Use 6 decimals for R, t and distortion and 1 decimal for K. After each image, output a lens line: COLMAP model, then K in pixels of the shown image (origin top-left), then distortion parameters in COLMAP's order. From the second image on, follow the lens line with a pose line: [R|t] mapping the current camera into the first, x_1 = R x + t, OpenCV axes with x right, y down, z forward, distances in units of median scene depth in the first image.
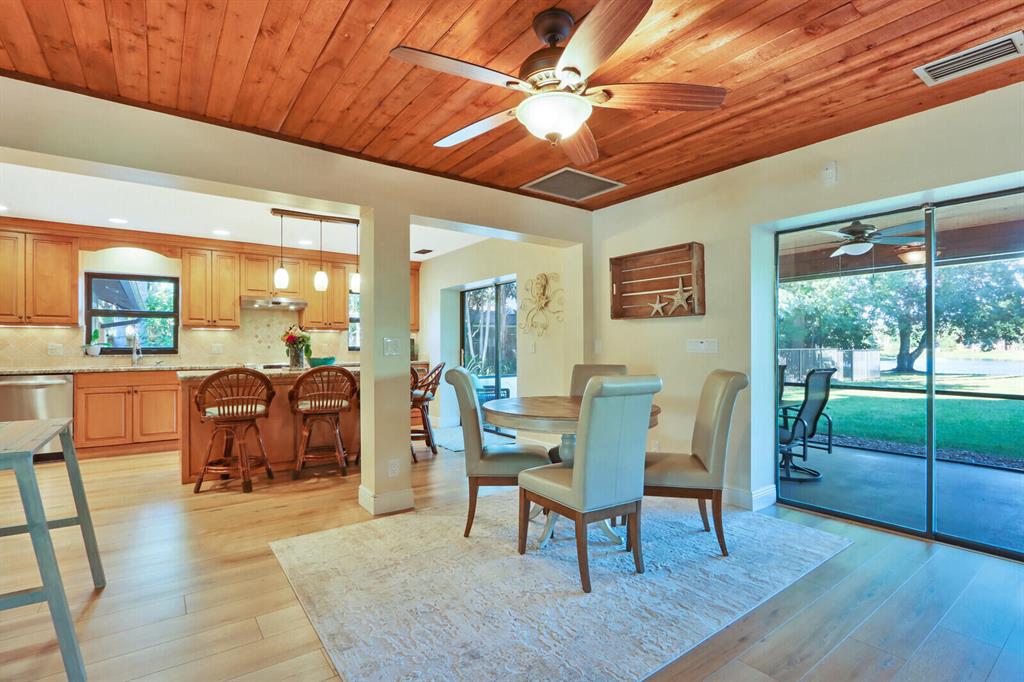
lens RADIAL K [[492.7, 0, 509.3], [0, 492.7, 342.7], [0, 0, 1]] dist [-0.017058, 0.001632]
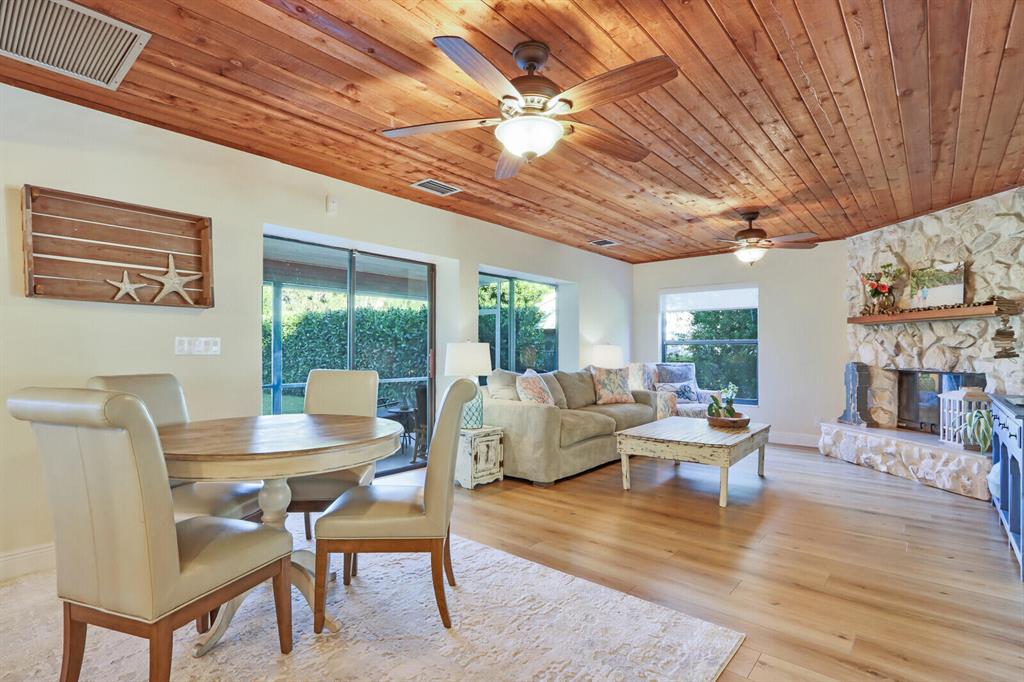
lens RADIAL K [[492.7, 0, 521.4], [0, 492.7, 342.8], [0, 0, 1]] dist [-0.017058, 0.001632]
pose [[-0.247007, 0.017468, 0.968856, -0.362292], [-0.009756, 0.999742, -0.020512, 0.008781], [-0.968965, -0.014518, -0.246773, 0.477385]]
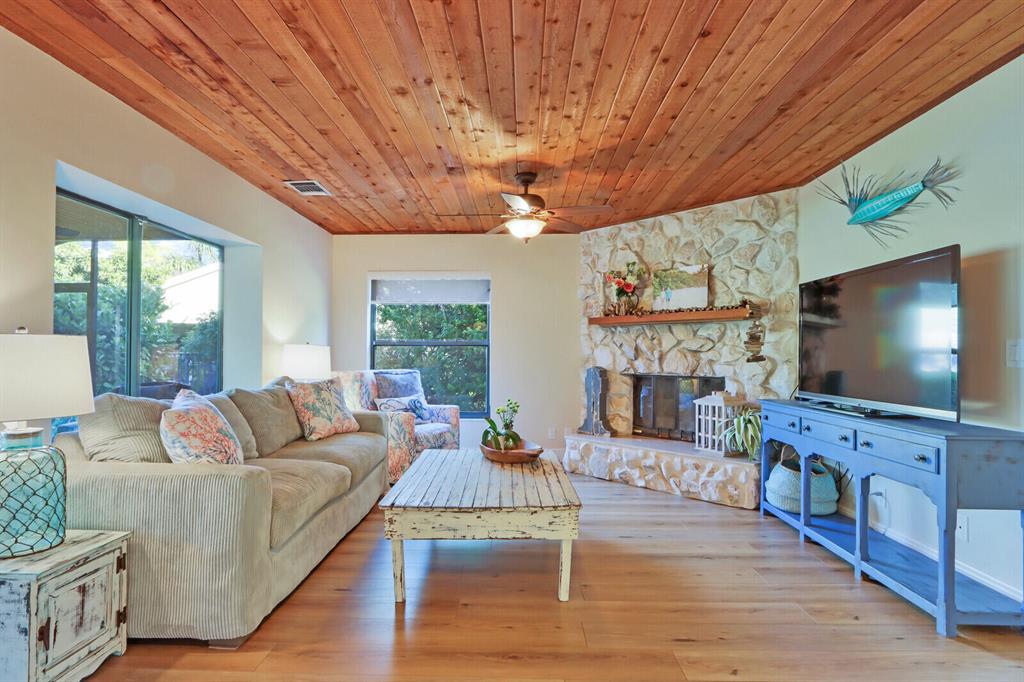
lens RADIAL K [[492.7, 0, 491.6], [0, 492.7, 346.2], [0, 0, 1]] dist [-0.017058, 0.001632]
pose [[-0.785761, 0.009309, 0.618460, 0.003714], [-0.006630, 0.999703, -0.023472, 0.006107], [-0.618495, -0.022544, -0.785465, 0.420902]]
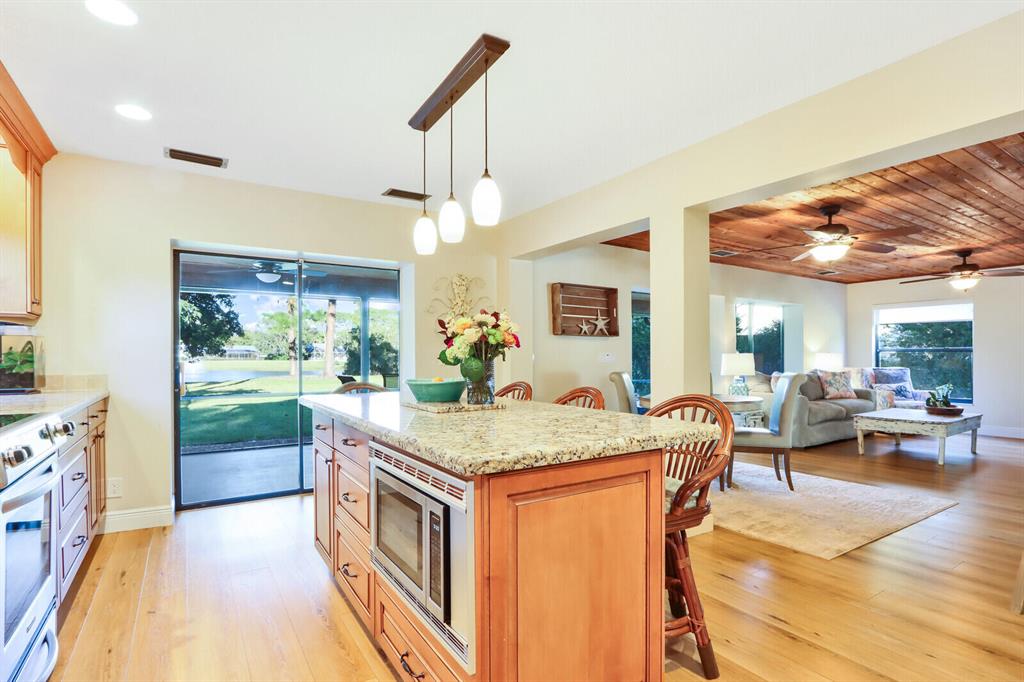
lens RADIAL K [[492.7, 0, 529.5], [0, 492.7, 354.6], [0, 0, 1]] dist [-0.017058, 0.001632]
pose [[0.046465, 0.005347, 0.998906, -0.780581], [-0.006686, 0.999965, -0.005041, 0.005499], [-0.998898, -0.006445, 0.046499, 0.813593]]
